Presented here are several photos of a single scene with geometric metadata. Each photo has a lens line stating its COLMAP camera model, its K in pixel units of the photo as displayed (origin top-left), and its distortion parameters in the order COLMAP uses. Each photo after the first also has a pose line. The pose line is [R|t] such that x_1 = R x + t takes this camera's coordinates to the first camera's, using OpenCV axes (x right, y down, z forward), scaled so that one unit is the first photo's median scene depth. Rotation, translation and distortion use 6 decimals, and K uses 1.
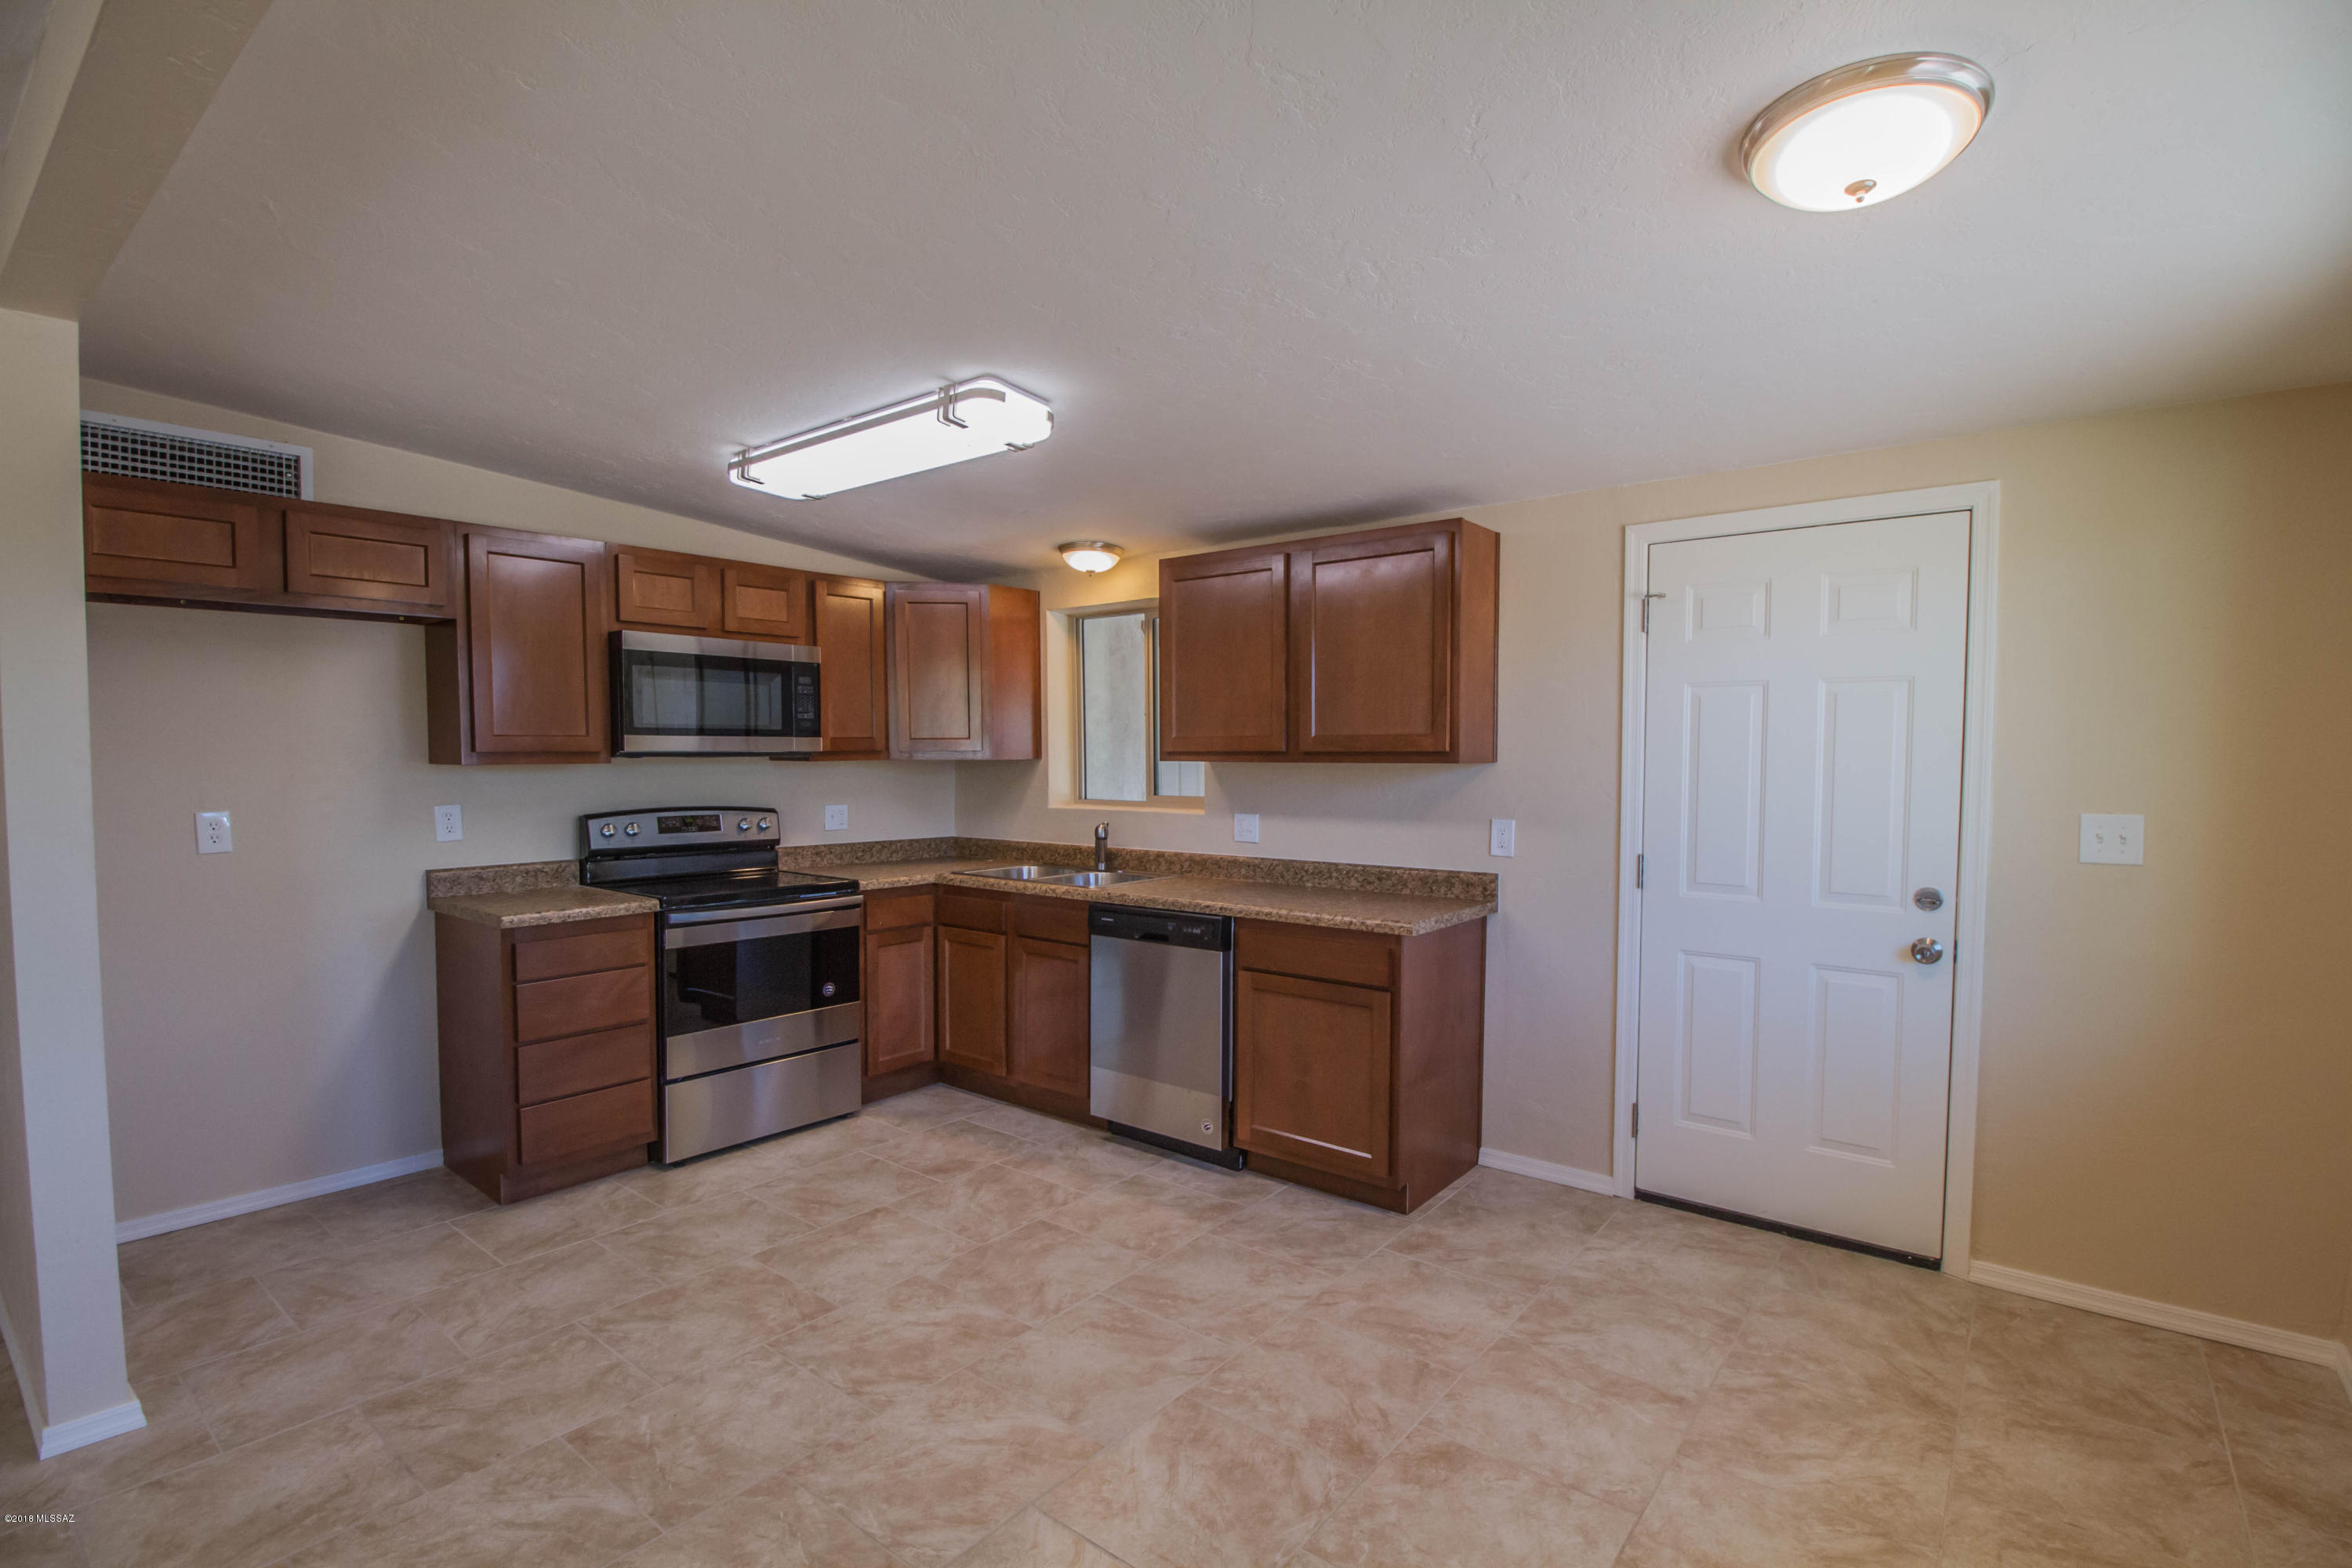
lens RADIAL K [[1088.9, 0, 1197.8], [0, 1088.9, 807.3], [0, 0, 1]] dist [-0.000781, -0.014172]
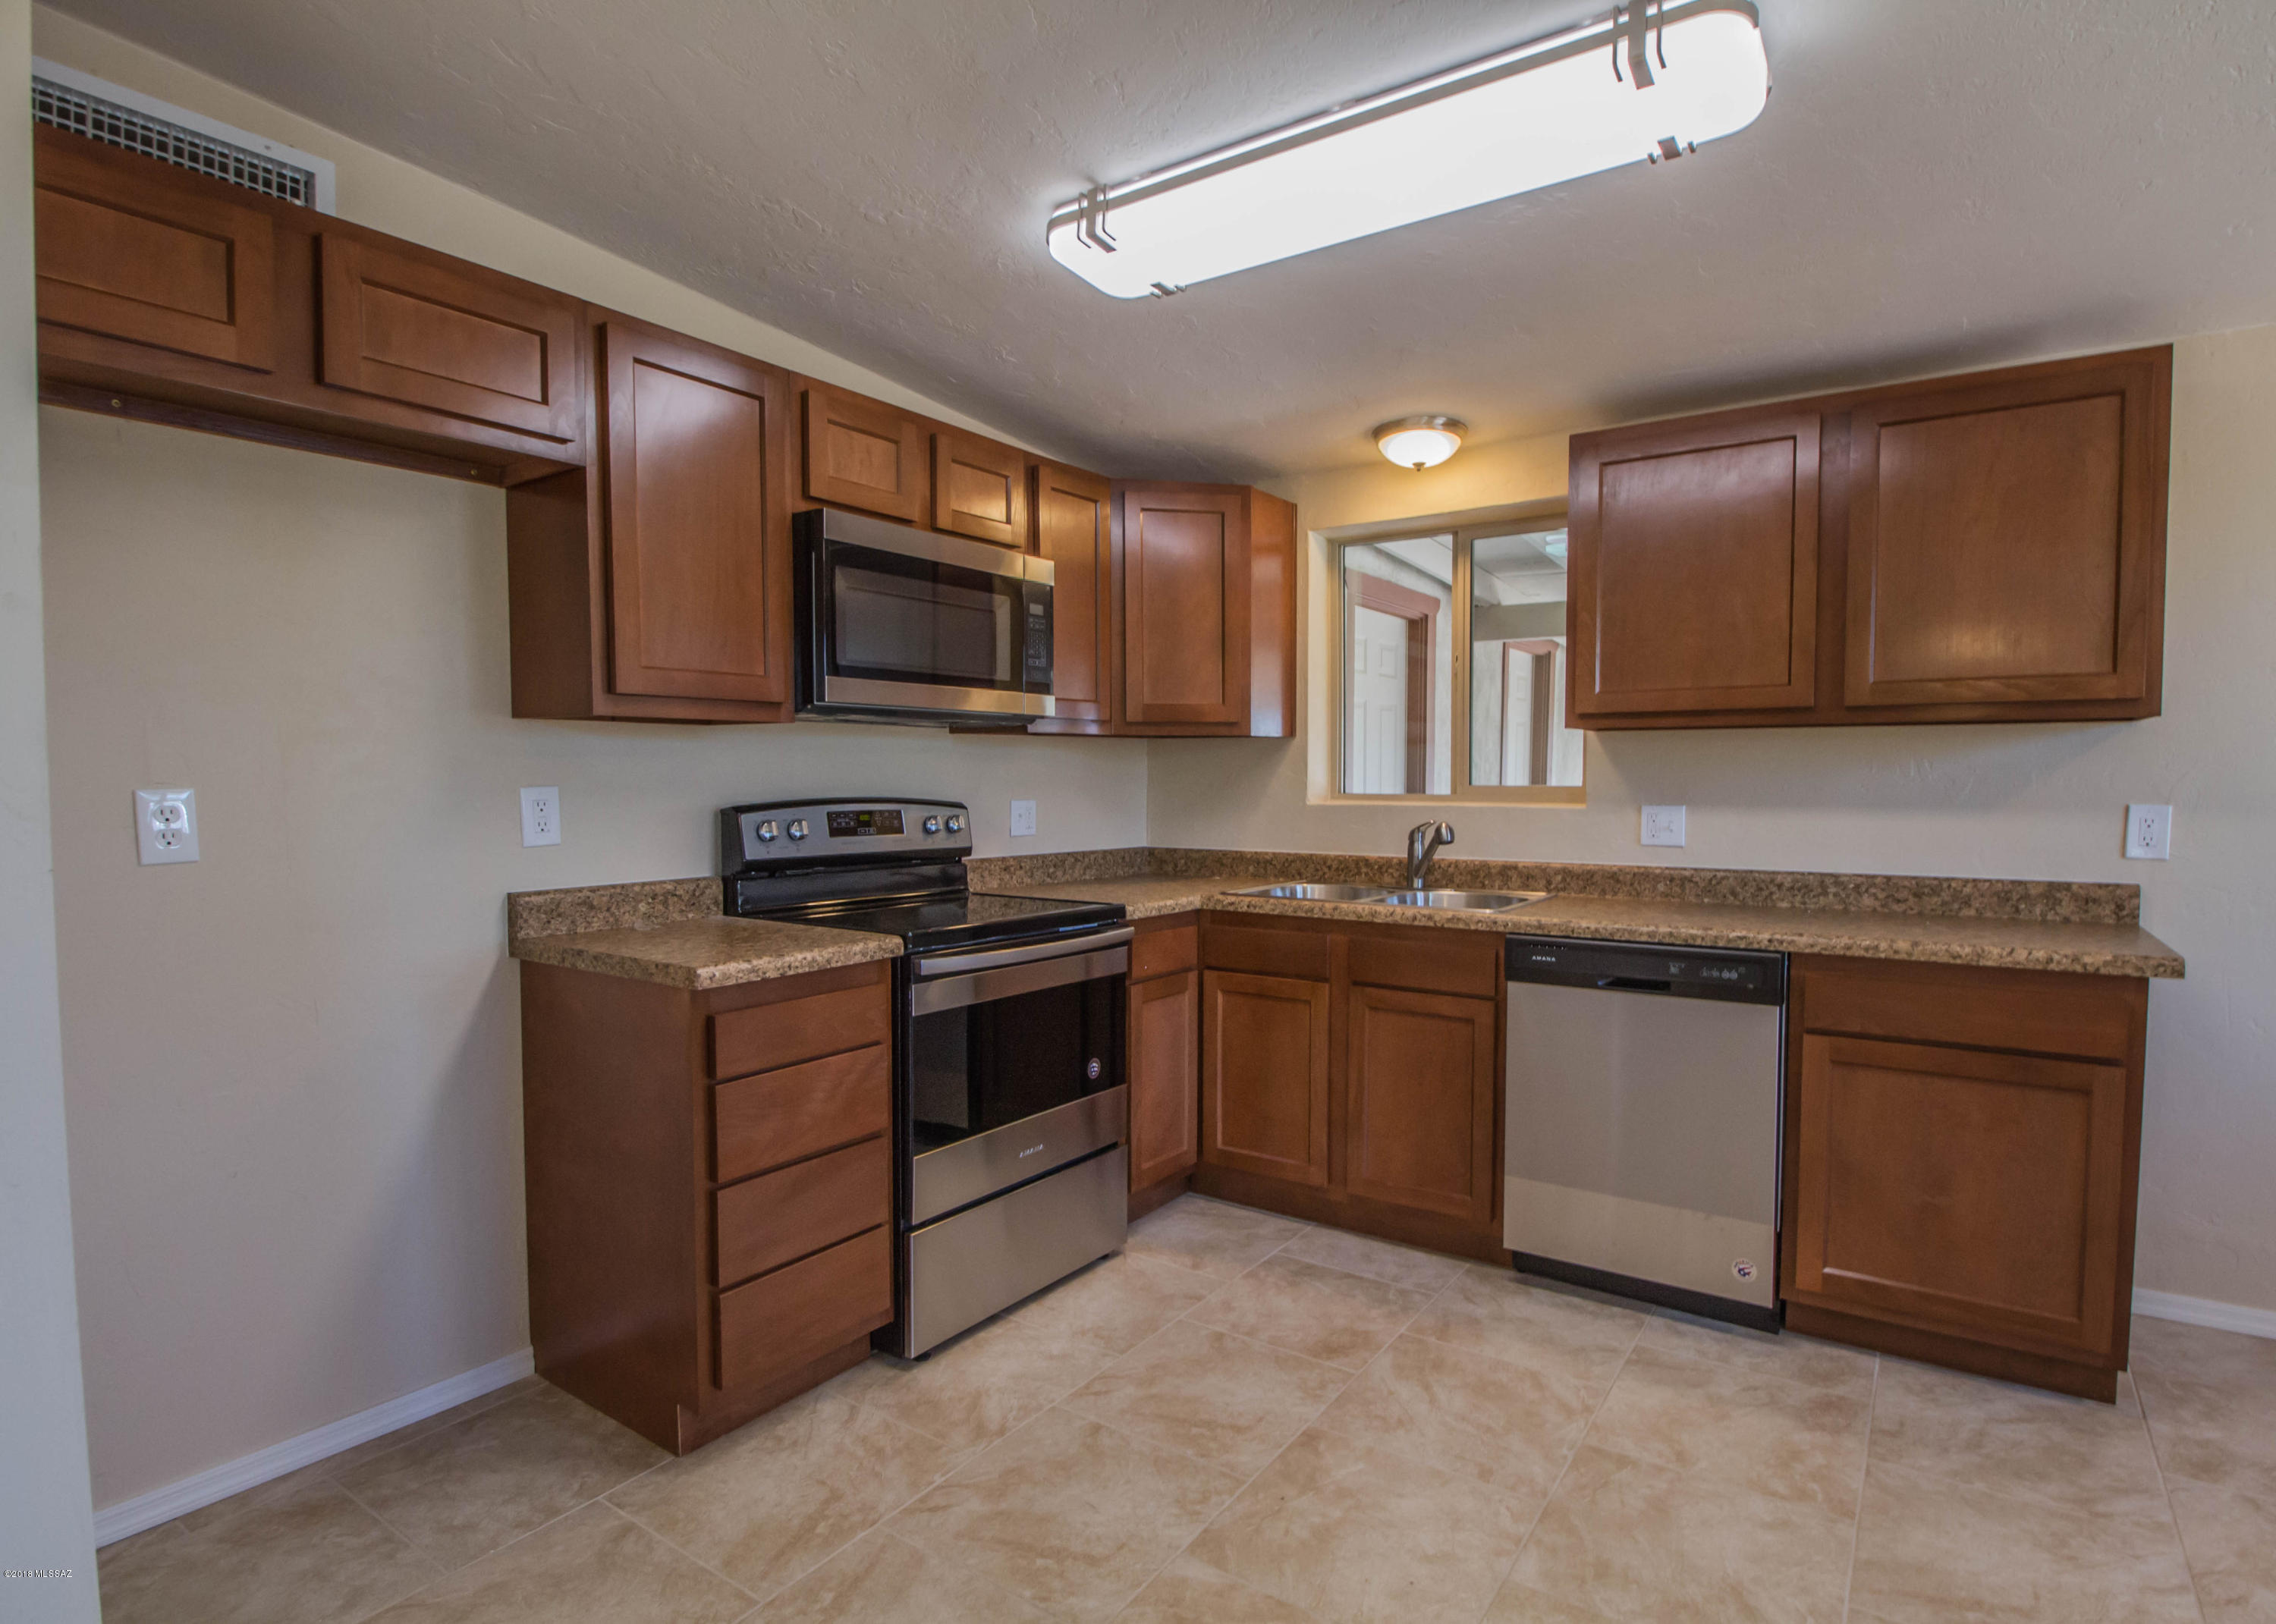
lens RADIAL K [[1159.6, 0, 1177.3], [0, 1159.6, 836.1], [0, 0, 1]] dist [0.001002, -0.013856]
pose [[0.997385, -0.005062, 0.072095, -0.389334], [0.004858, 0.999984, 0.003005, 0.026299], [-0.072109, -0.002647, 0.997393, 0.329843]]
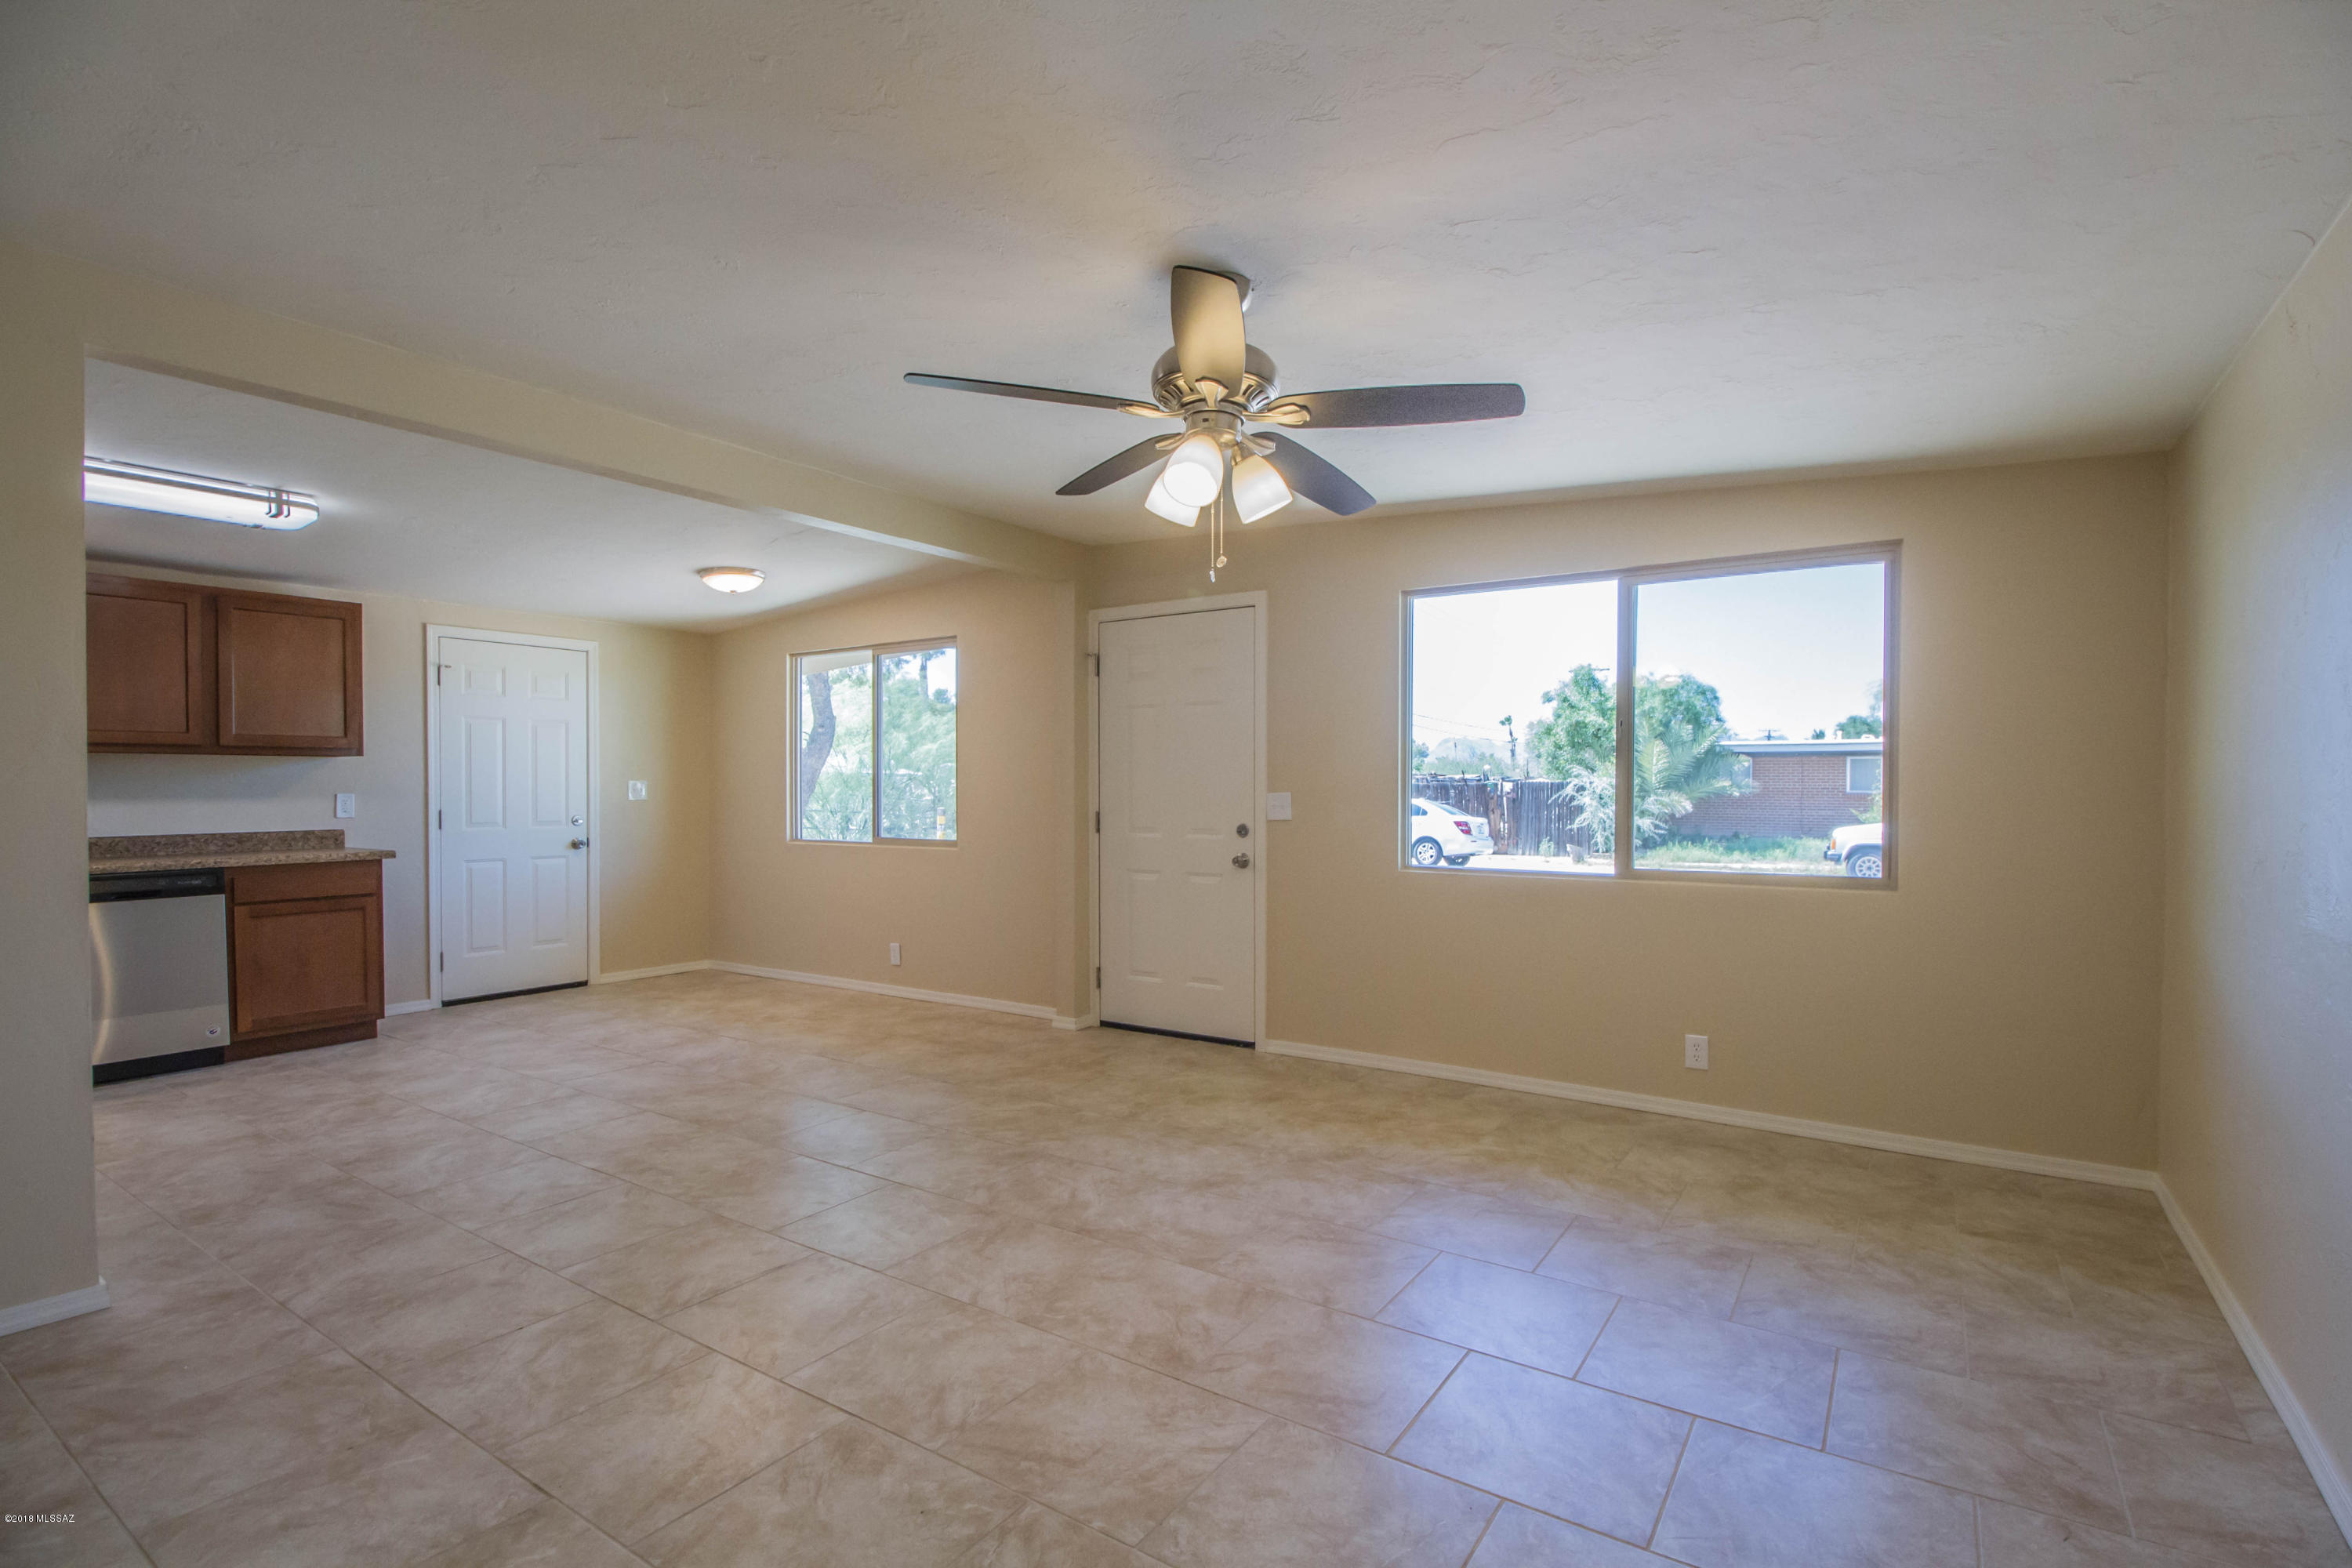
lens RADIAL K [[1106.8, 0, 1204.8], [0, 1106.8, 792.6], [0, 0, 1]] dist [0.000380, -0.014858]
pose [[-0.084347, -0.008111, 0.996403, -1.414817], [0.049016, 0.998723, 0.012279, 0.051251], [-0.995230, 0.049876, -0.083842, -0.087599]]
